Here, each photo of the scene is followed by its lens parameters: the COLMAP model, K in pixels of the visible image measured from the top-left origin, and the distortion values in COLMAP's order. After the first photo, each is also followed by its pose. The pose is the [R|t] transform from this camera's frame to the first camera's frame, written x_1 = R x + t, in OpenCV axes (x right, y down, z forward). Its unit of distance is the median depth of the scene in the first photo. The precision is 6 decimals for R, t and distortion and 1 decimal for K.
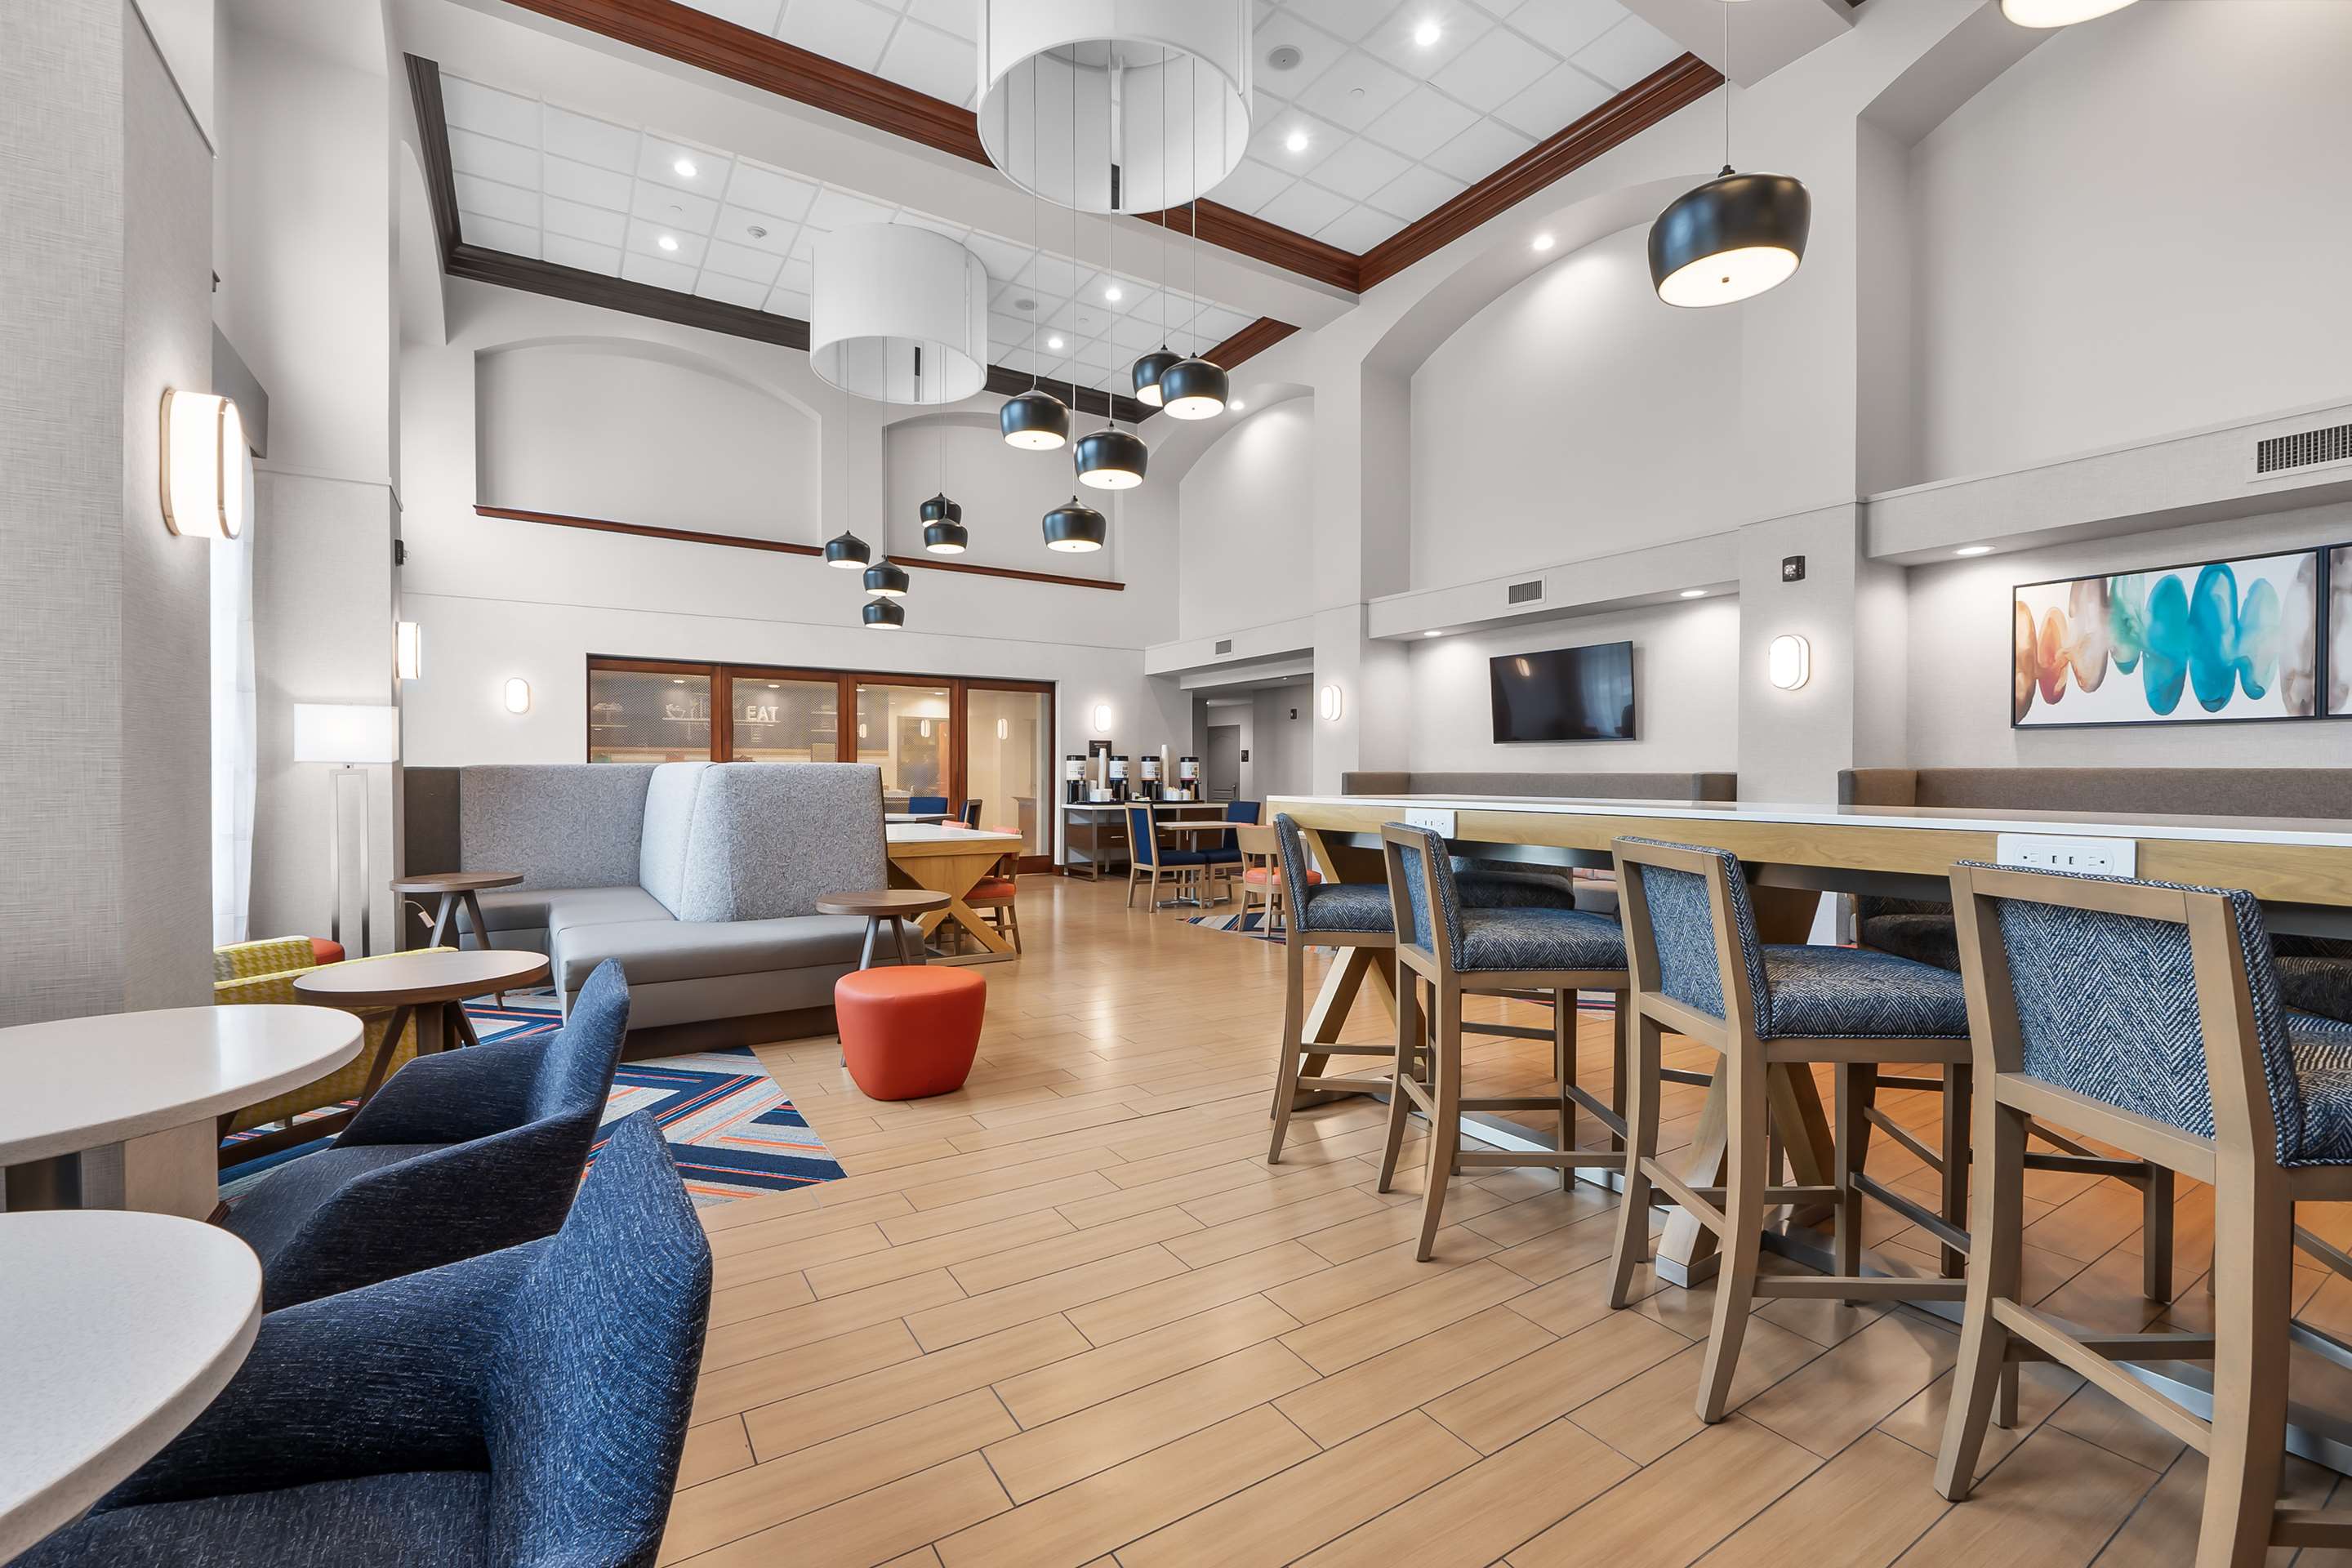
lens RADIAL K [[1007.0, 0, 1176.1], [0, 1007.0, 774.9], [0, 0, 1]] dist [0.001440, 0.000201]
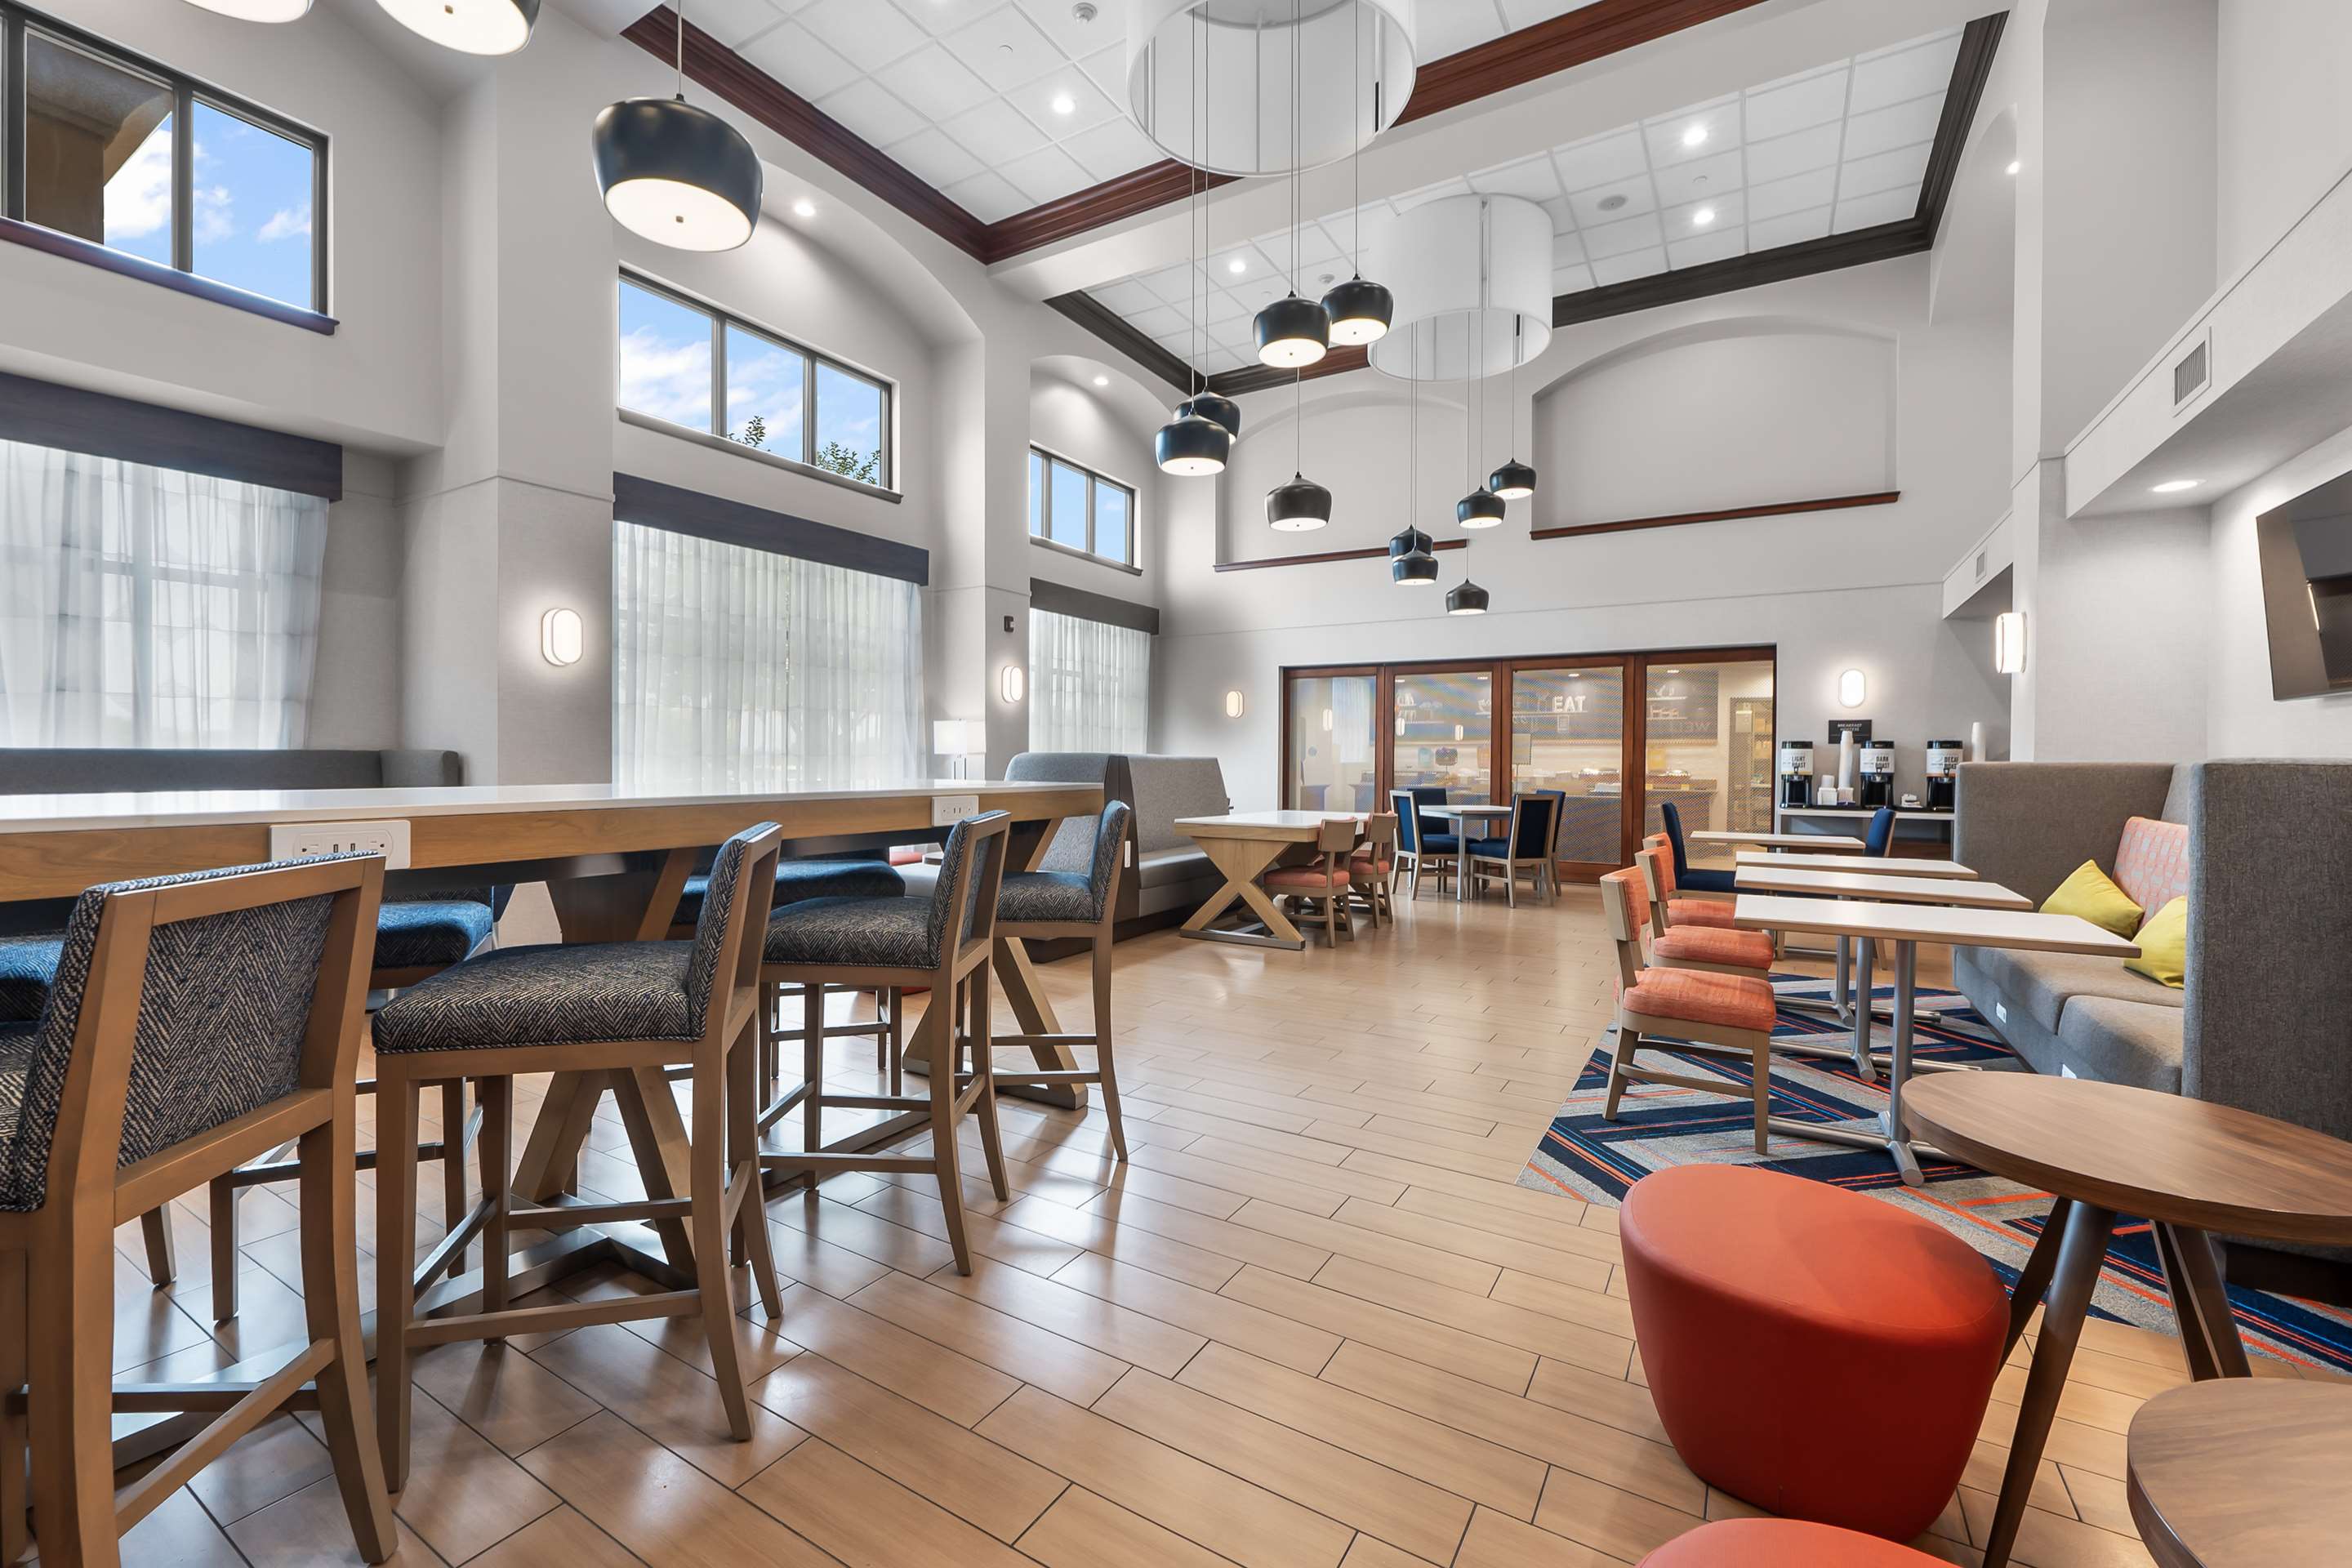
lens RADIAL K [[1007.0, 0, 1127.7], [0, 1007.0, 768.1], [0, 0, 1]] dist [0.001440, 0.000201]
pose [[0.419730, 0.007001, -0.907622, 0.363419], [-0.005637, 0.999971, 0.005107, -0.000582], [0.907631, 0.002973, 0.419758, 0.234982]]
